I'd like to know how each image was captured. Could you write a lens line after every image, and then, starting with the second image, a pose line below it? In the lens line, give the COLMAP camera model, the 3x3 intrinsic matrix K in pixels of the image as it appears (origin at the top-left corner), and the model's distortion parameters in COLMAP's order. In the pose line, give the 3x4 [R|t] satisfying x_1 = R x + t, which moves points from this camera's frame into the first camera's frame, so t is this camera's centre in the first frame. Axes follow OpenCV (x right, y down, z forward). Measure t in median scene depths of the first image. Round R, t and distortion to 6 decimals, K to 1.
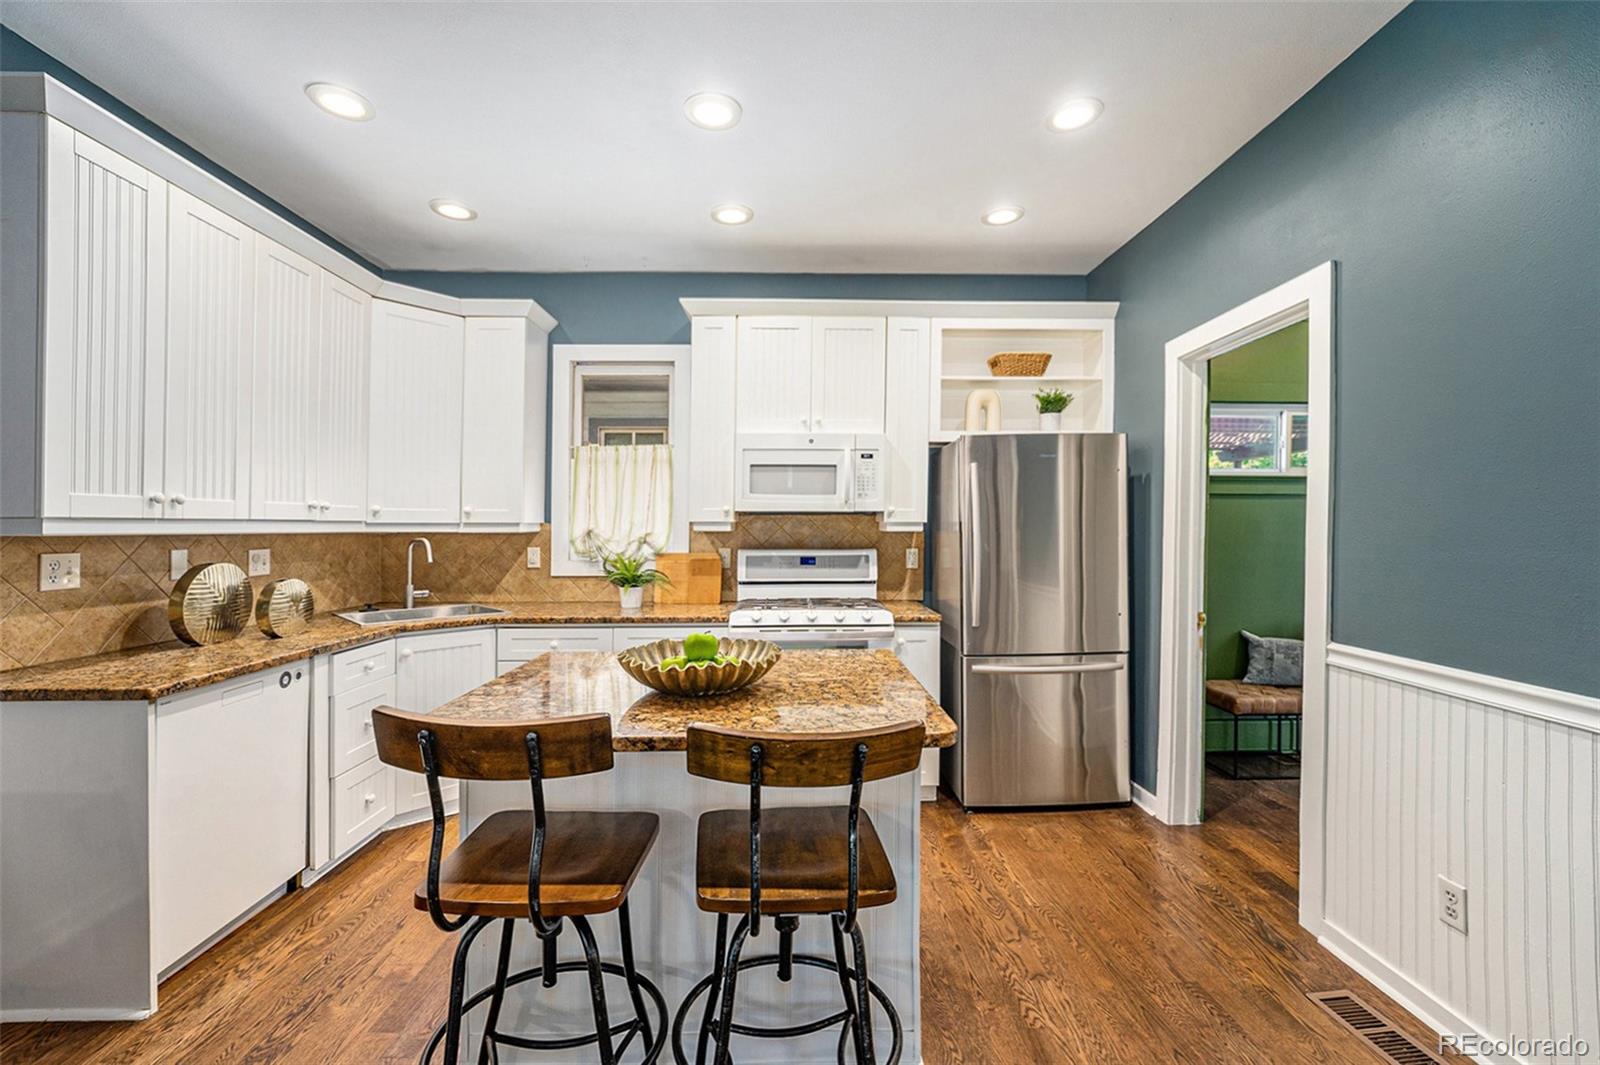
lens RADIAL K [[653.9, 0, 785.9], [0, 653.9, 520.0], [0, 0, 1]] dist [-0.006440, 0.001098]
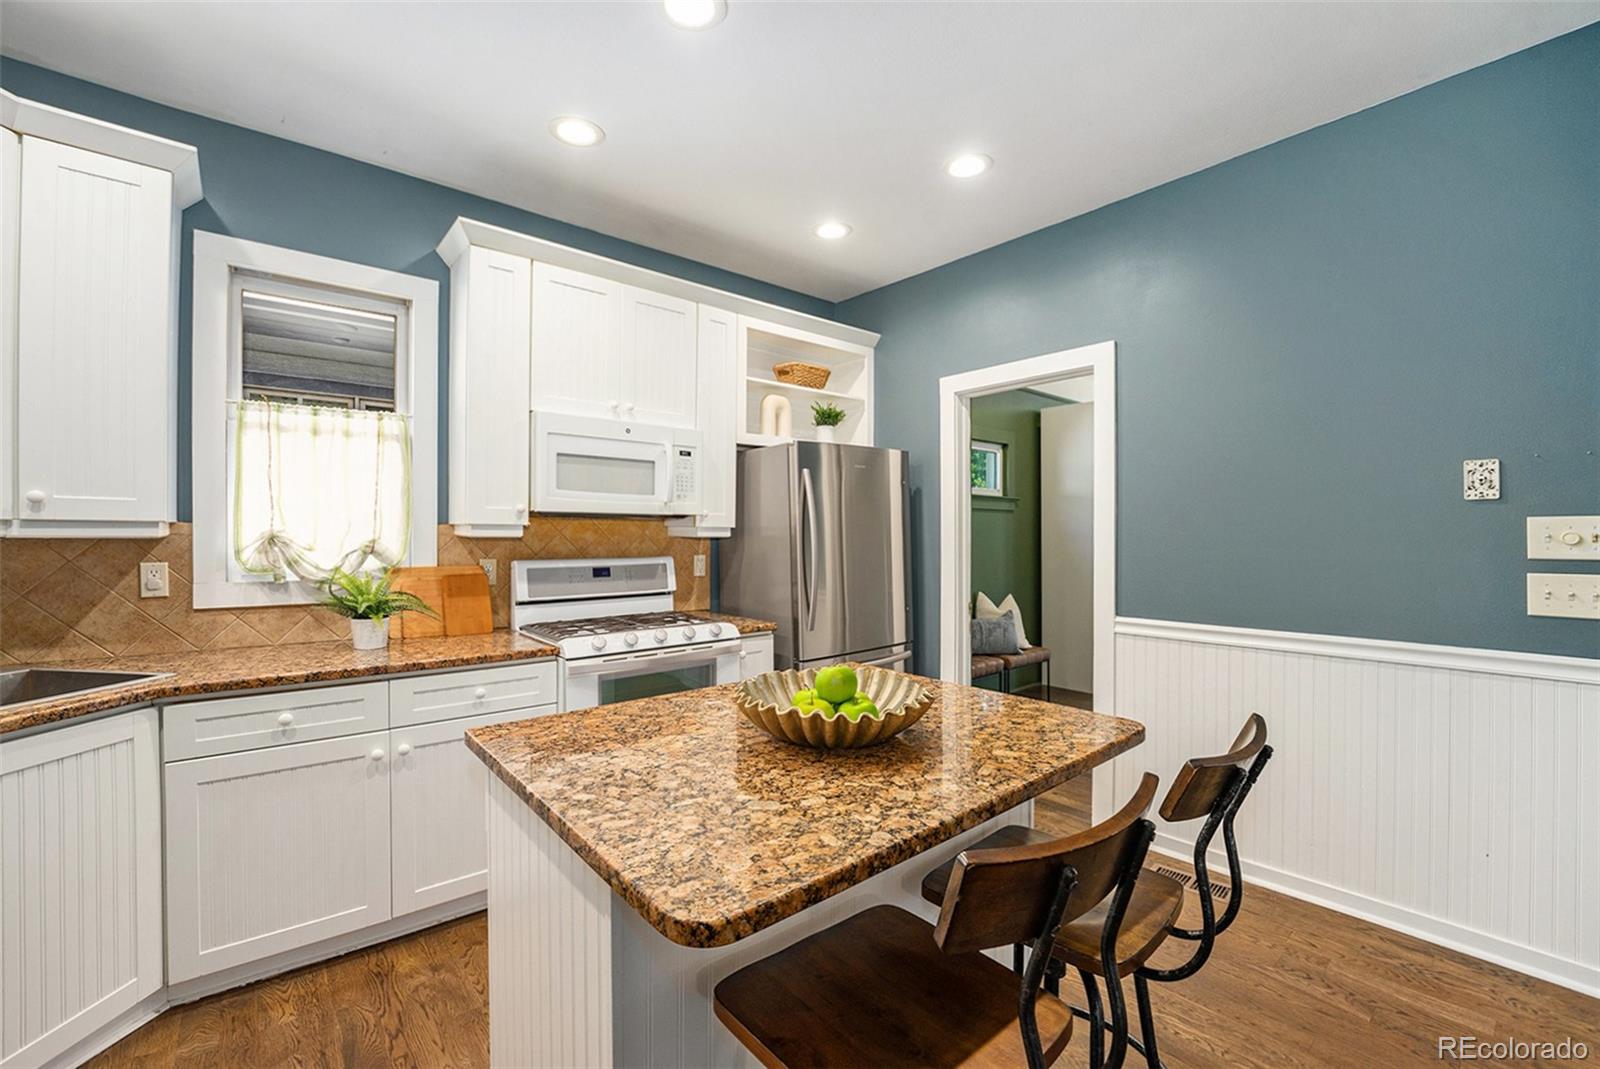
lens RADIAL K [[665.6, 0, 789.4], [0, 665.6, 522.9], [0, 0, 1]] dist [-0.025242, 0.002423]
pose [[0.786090, 0.014702, 0.617937, -0.323591], [-0.012468, 0.999891, -0.007929, 0.003313], [-0.617986, -0.001471, 0.786188, 0.192408]]
